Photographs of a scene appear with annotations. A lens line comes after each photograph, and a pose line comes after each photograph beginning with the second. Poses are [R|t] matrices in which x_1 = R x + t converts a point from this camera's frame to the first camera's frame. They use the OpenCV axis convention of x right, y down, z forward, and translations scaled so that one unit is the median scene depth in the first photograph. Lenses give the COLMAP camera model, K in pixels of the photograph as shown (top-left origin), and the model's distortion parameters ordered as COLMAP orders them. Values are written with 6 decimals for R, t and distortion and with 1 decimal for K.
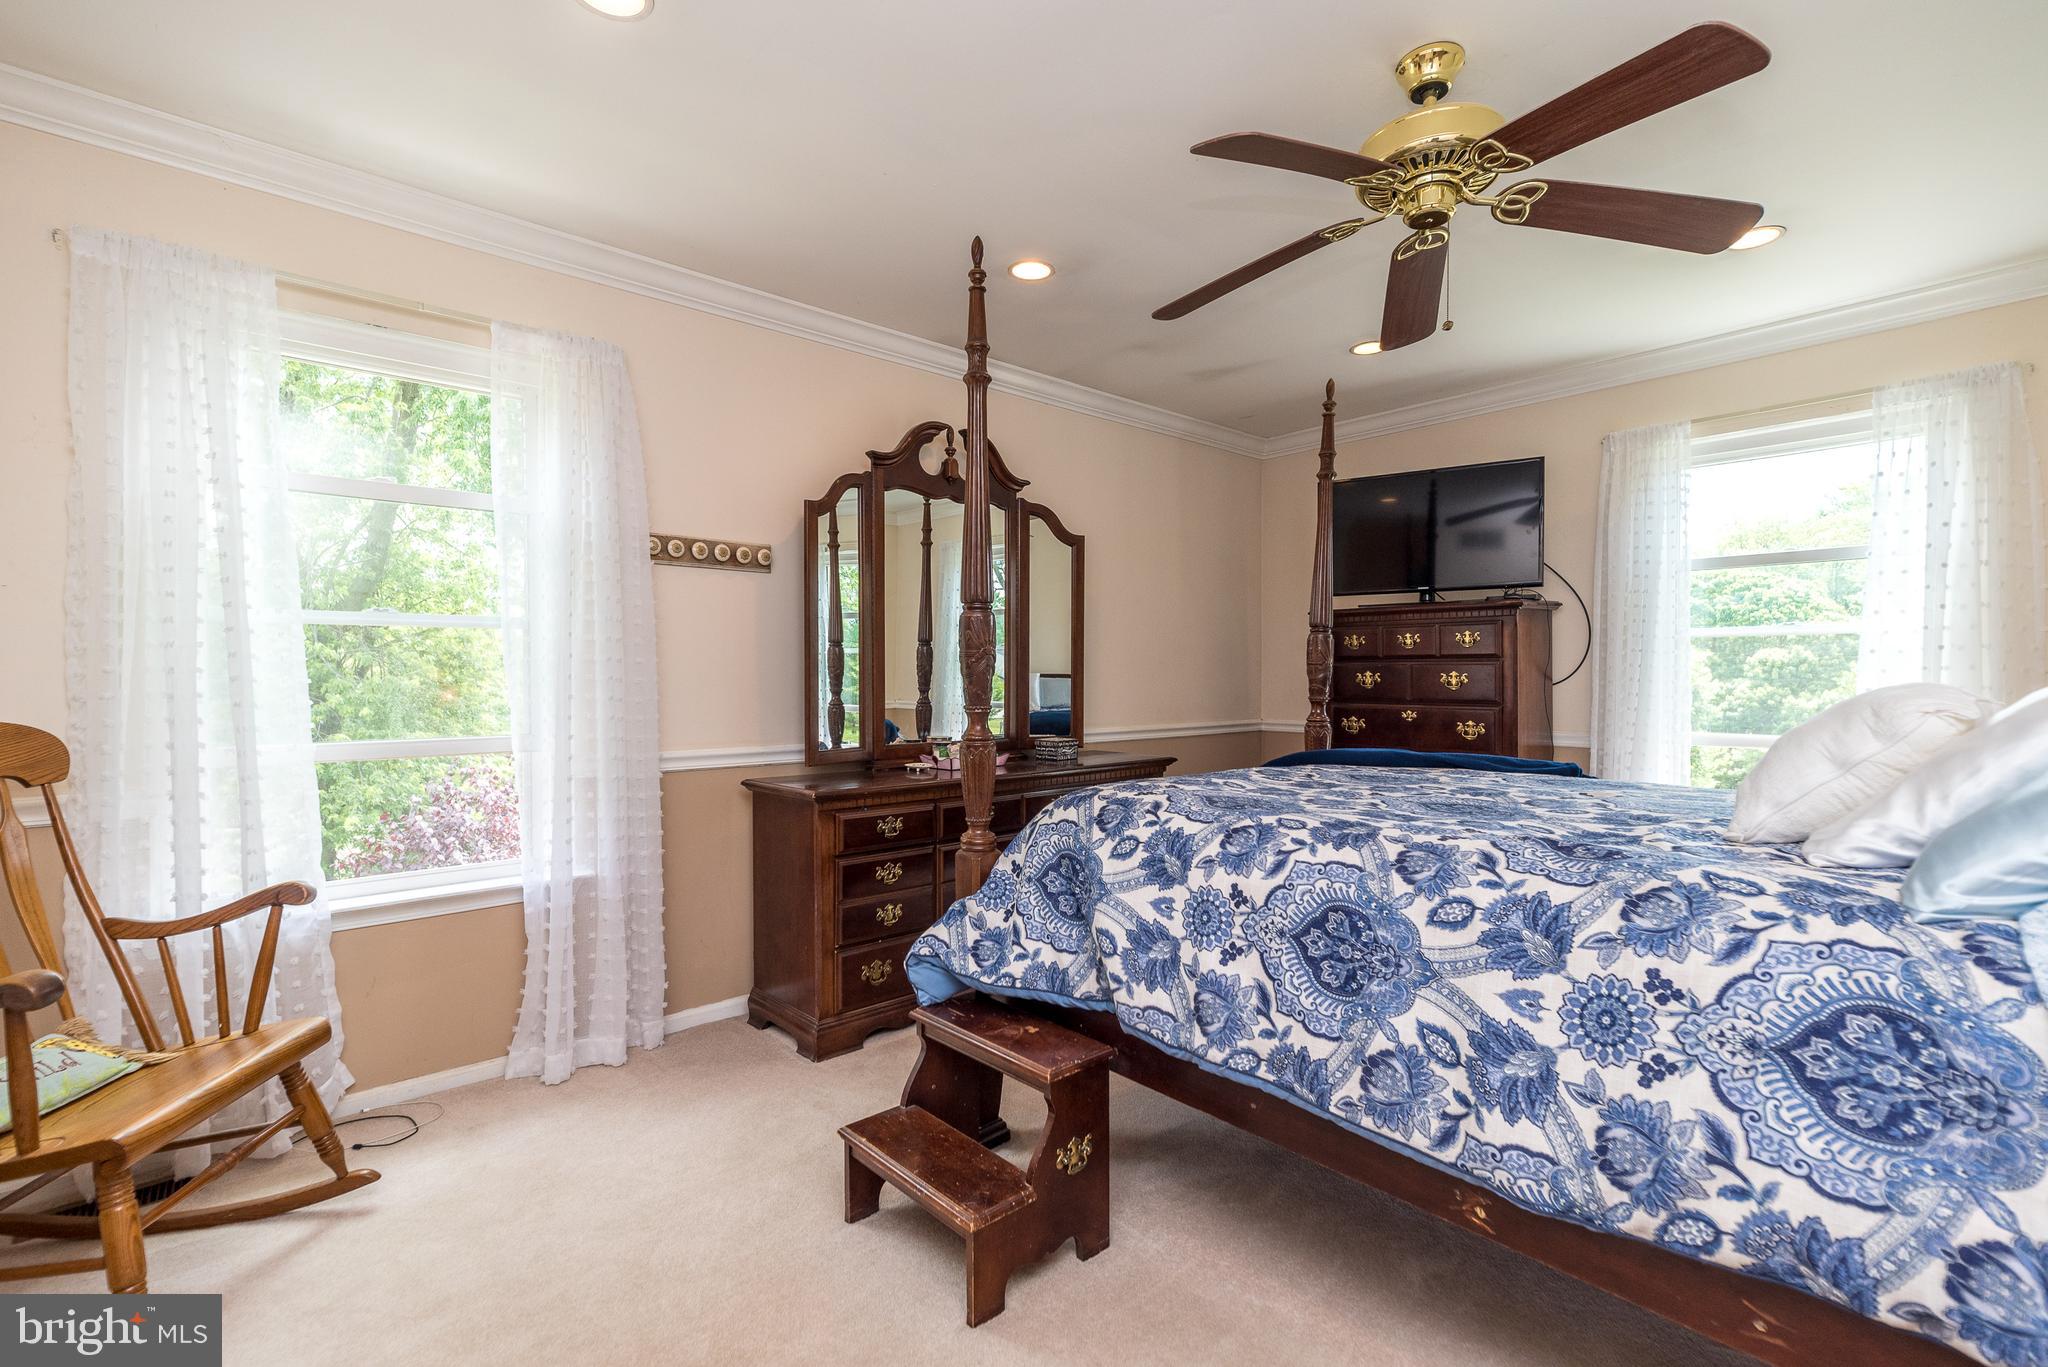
lens RADIAL K [[893.0, 0, 933.0], [0, 893.0, 679.2], [0, 0, 1]] dist [0.002936, 0.000474]
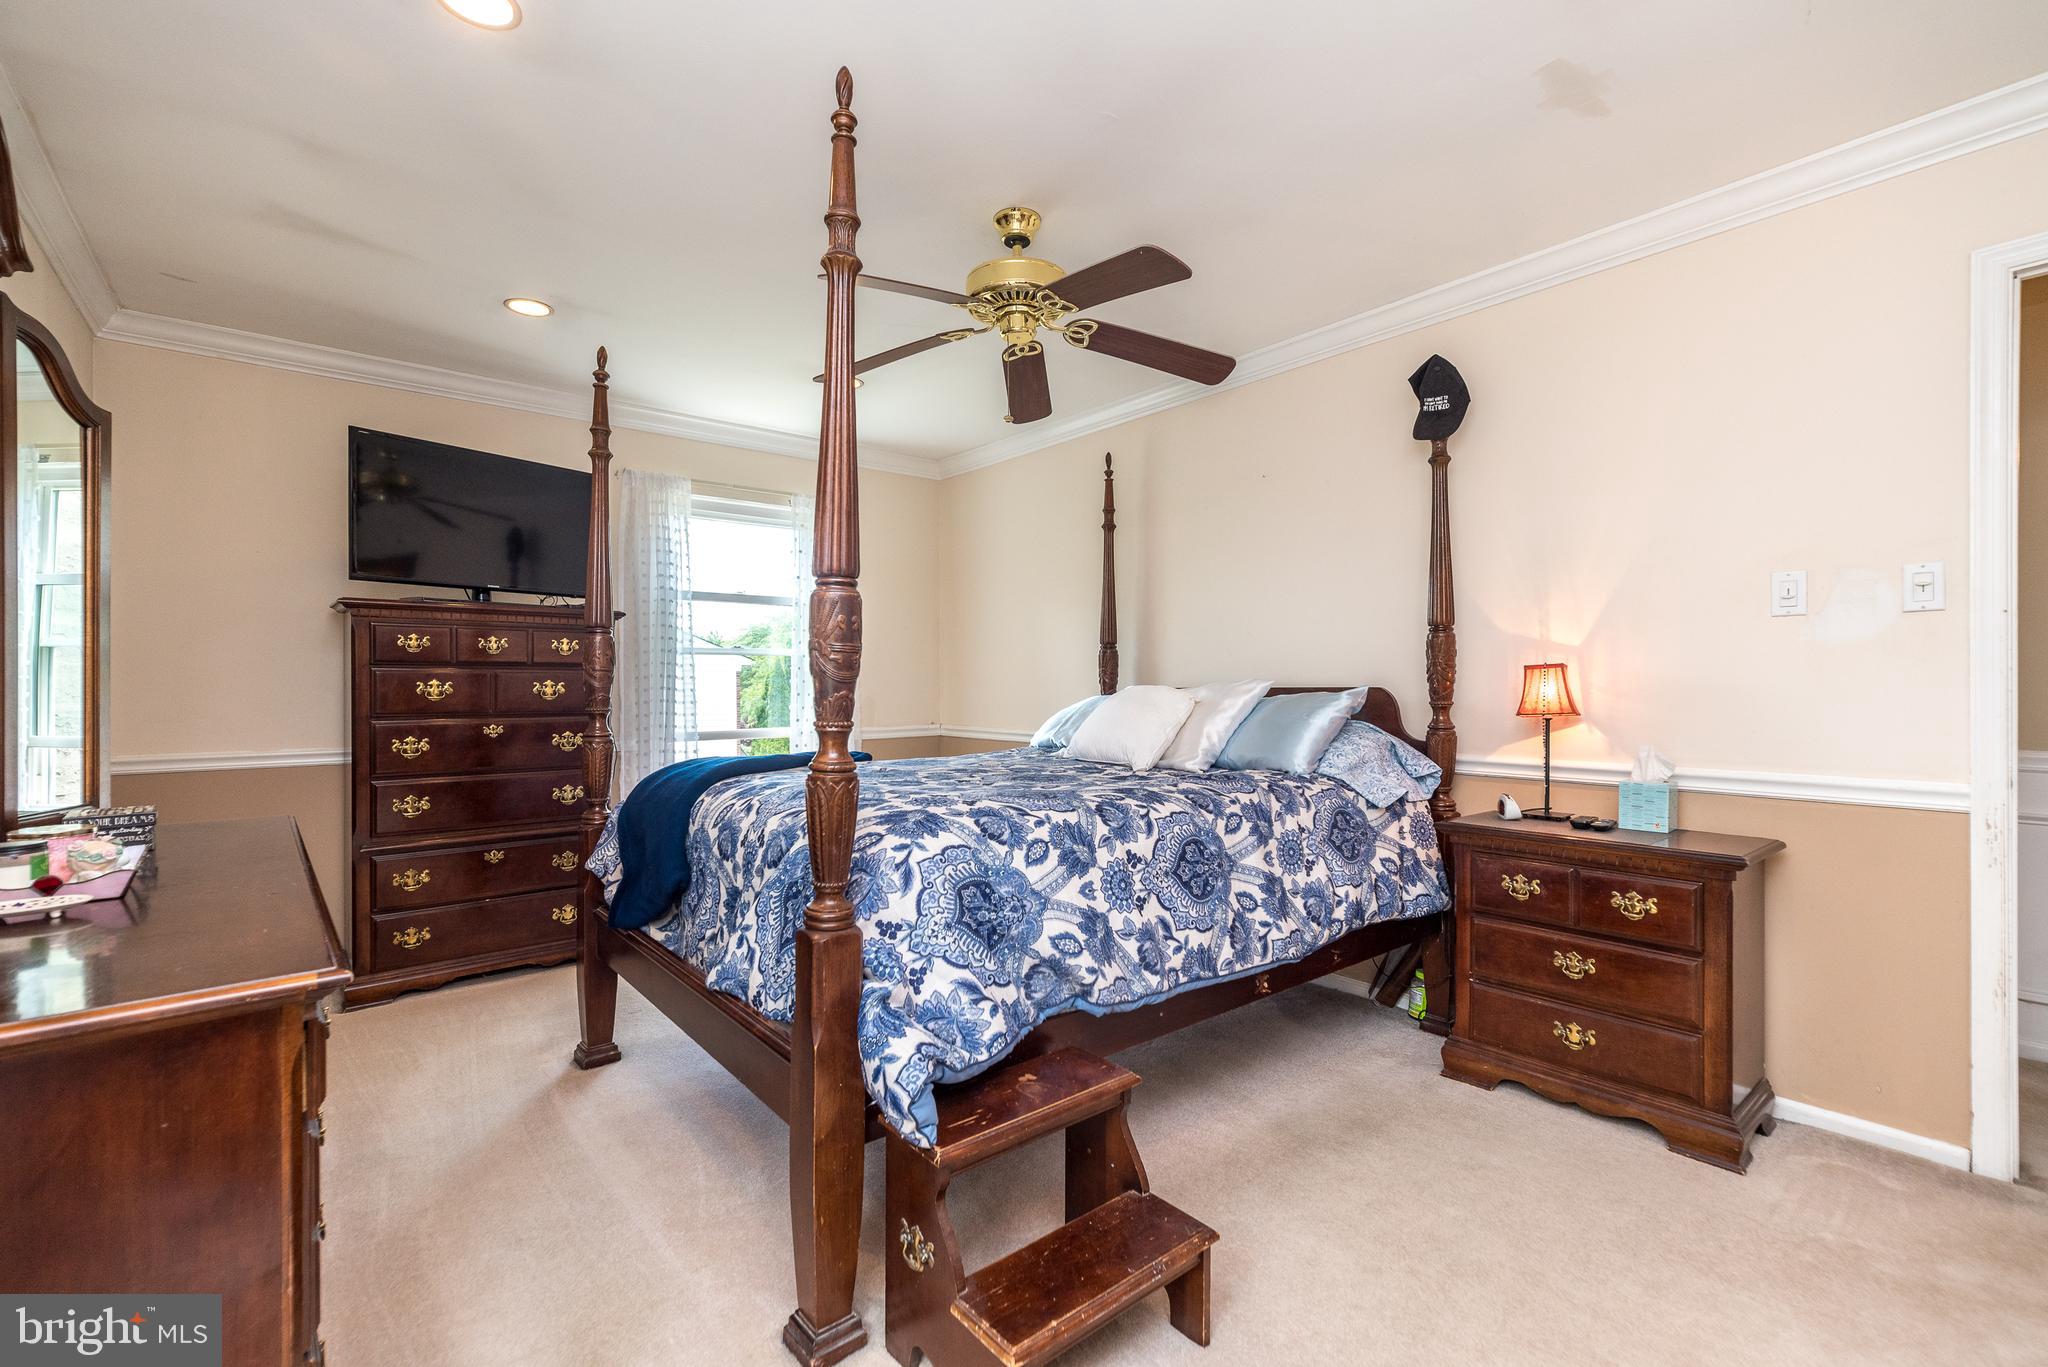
lens RADIAL K [[890.5, 0, 1024.0], [0, 890.5, 690.3], [0, 0, 1]] dist [0.008865, 0.000232]
pose [[-0.013656, -0.004819, 0.999895, -0.886434], [0.005302, 0.999974, 0.004892, 0.002774], [-0.999893, 0.005369, -0.013630, 1.163986]]
